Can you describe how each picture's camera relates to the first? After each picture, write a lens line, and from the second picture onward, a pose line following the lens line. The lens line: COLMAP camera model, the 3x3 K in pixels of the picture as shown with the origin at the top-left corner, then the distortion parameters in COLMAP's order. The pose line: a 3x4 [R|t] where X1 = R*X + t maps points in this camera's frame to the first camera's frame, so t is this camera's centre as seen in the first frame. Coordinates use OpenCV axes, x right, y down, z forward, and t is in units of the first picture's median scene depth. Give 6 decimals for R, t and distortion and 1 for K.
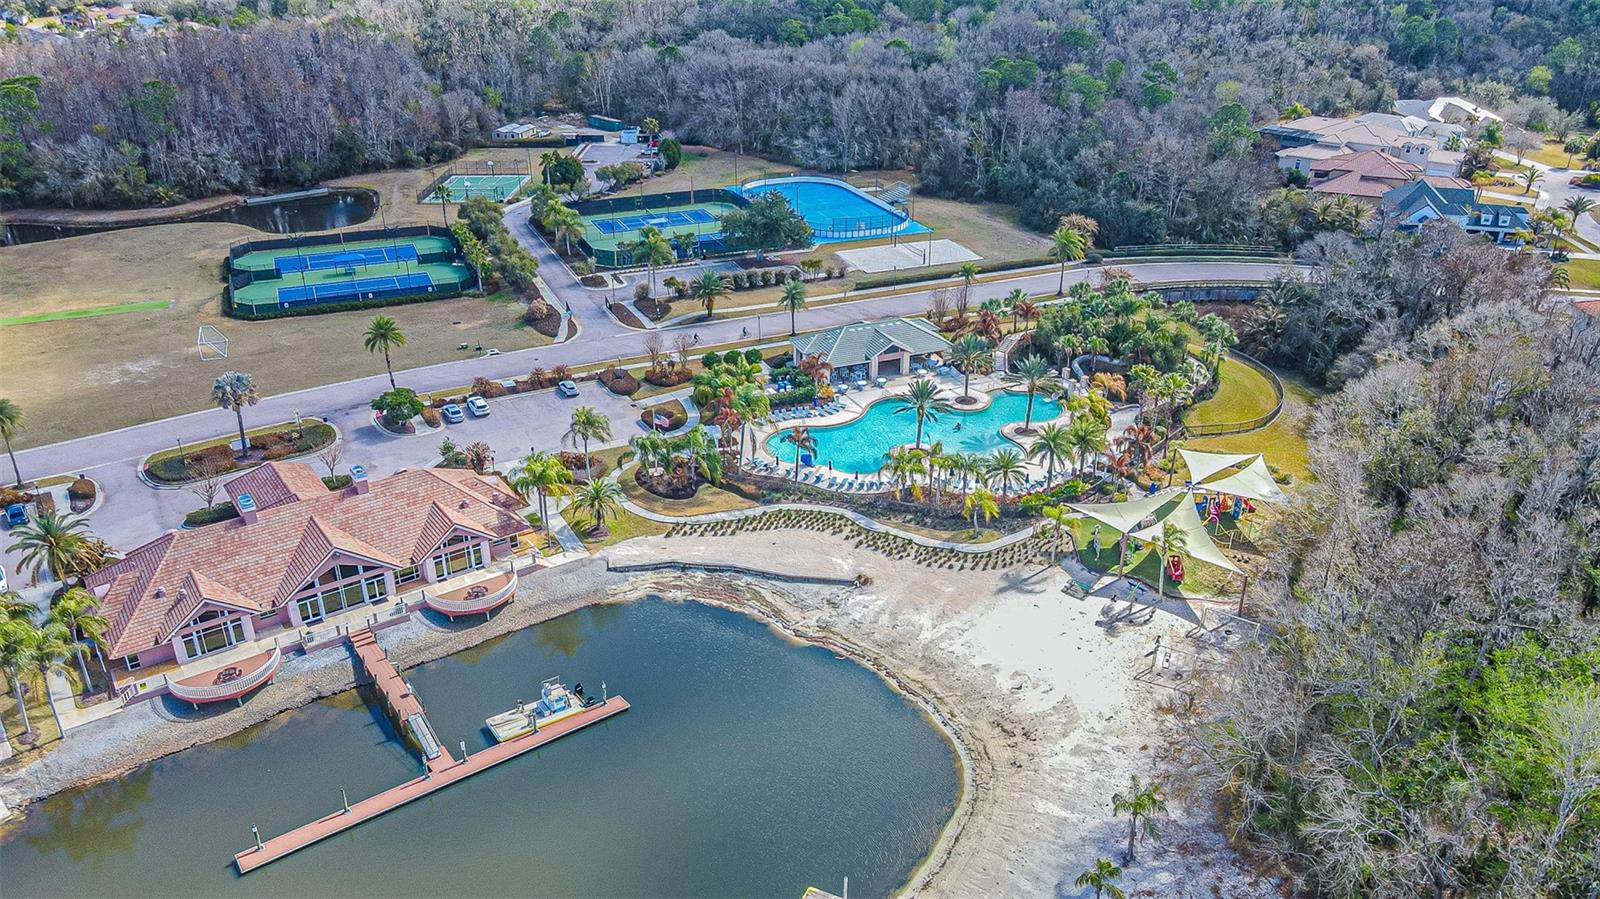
lens RADIAL K [[1180.5, 0, 812.9], [0, 1180.5, 428.0], [0, 0, 1]] dist [-0.009374, 0.040451]
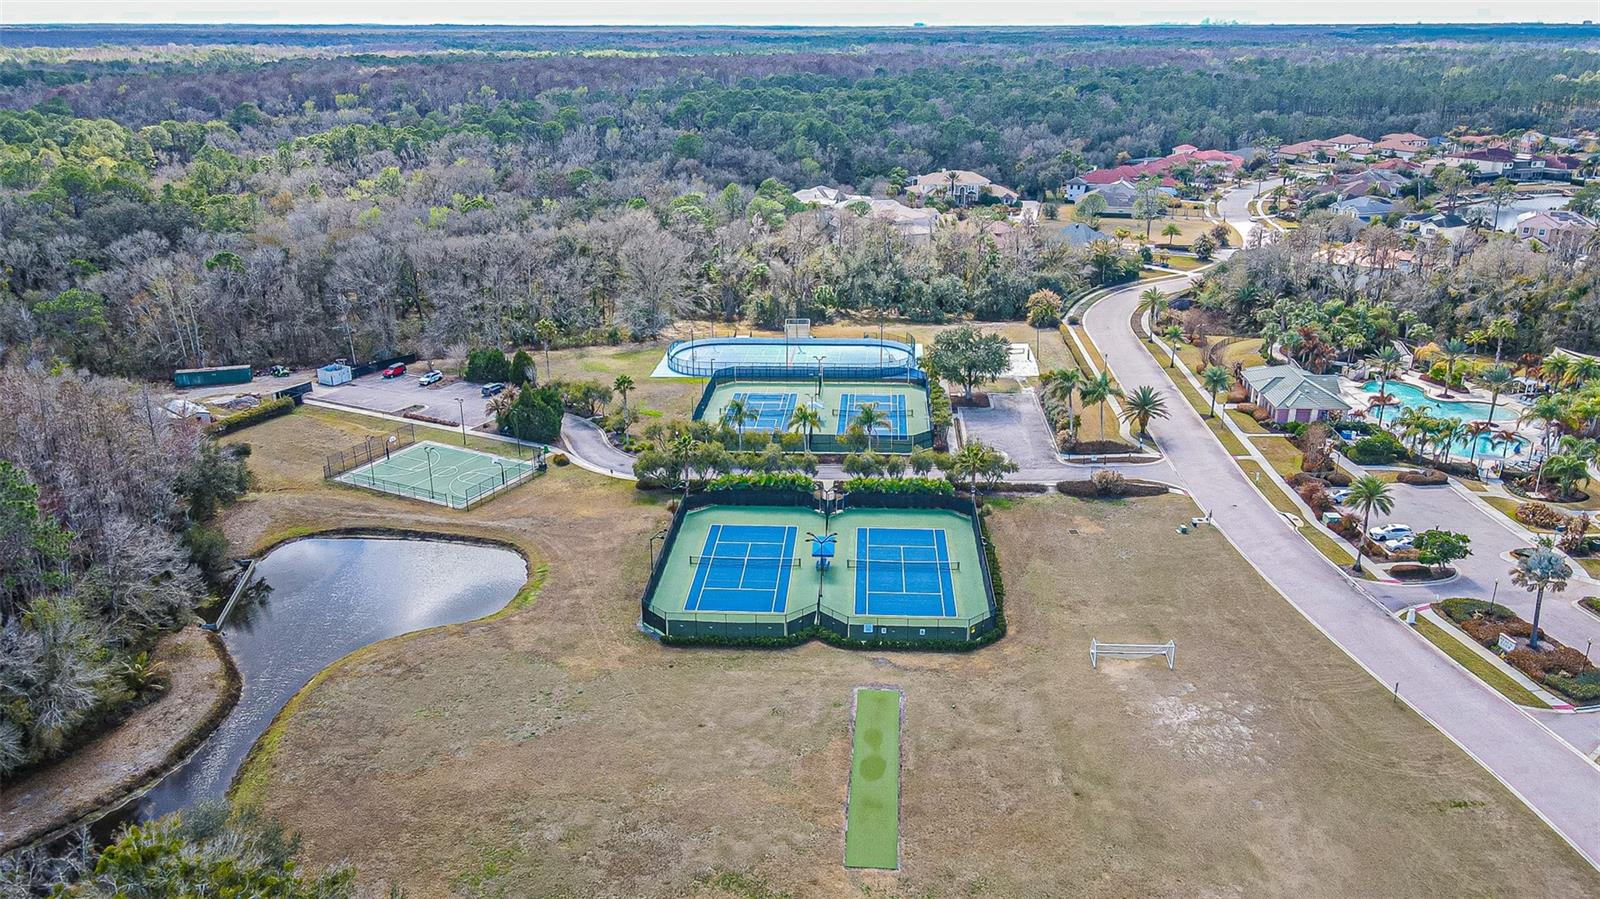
lens RADIAL K [[1180.5, 0, 812.9], [0, 1180.5, 428.0], [0, 0, 1]] dist [-0.009374, 0.040451]
pose [[0.467298, -0.298926, 0.832031, -0.743156], [0.387509, 0.915141, 0.111146, -0.221993], [-0.794651, 0.270481, 0.543480, 0.485145]]
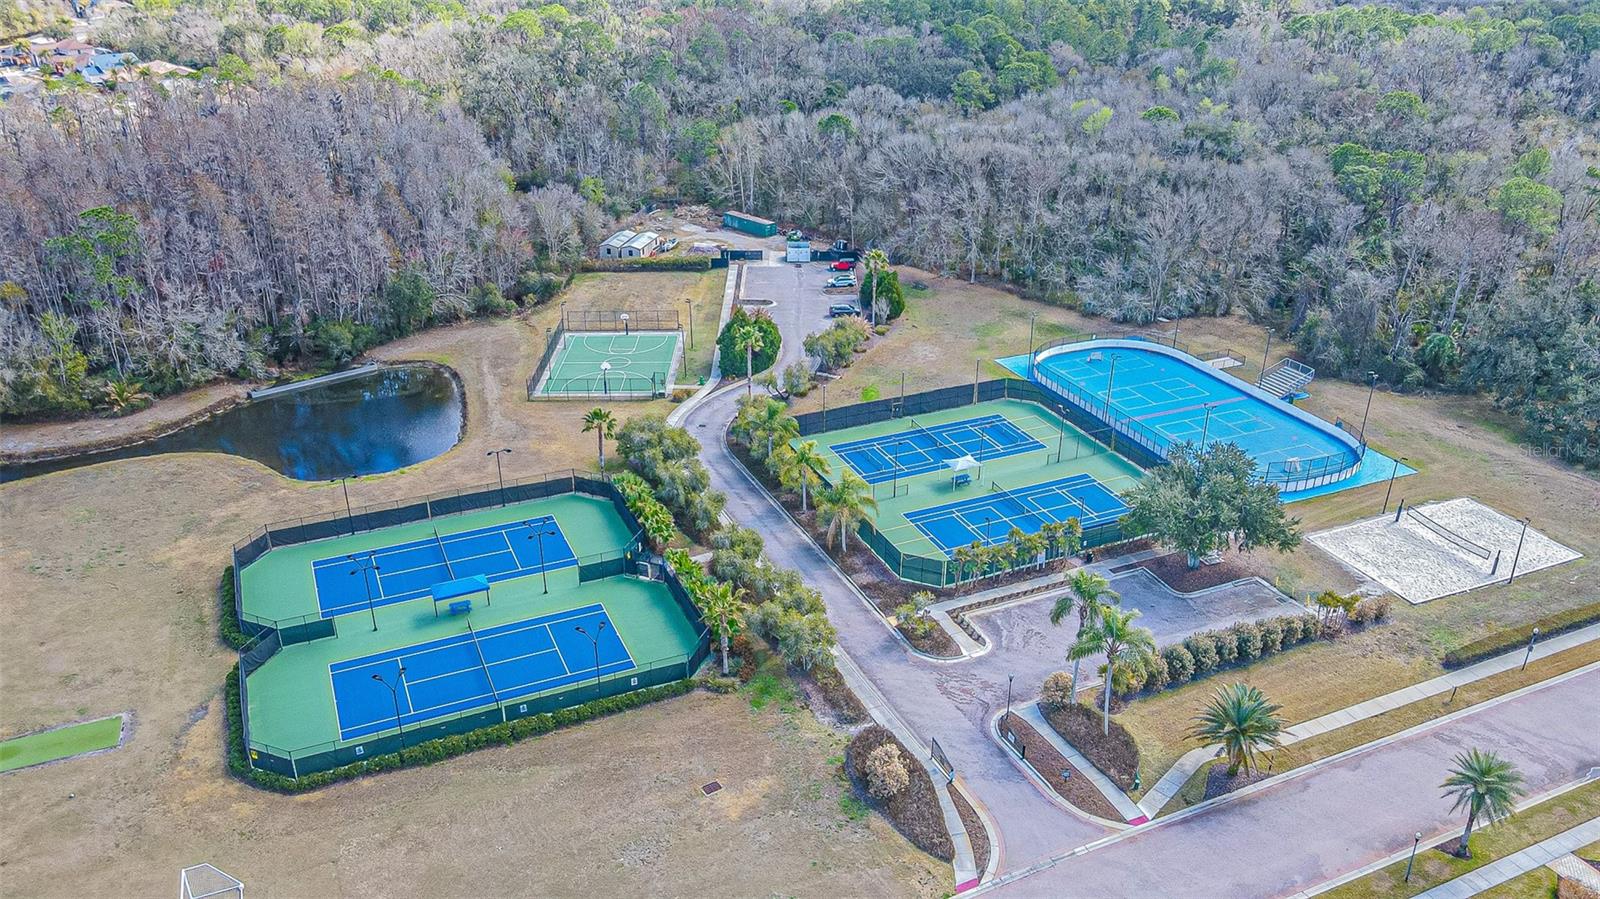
lens RADIAL K [[1180.5, 0, 812.9], [0, 1180.5, 428.0], [0, 0, 1]] dist [-0.009374, 0.040451]
pose [[0.999803, -0.006020, 0.018919, -0.189186], [0.006068, 0.999978, -0.002520, -0.166838], [-0.018903, 0.002634, 0.999818, 0.359903]]
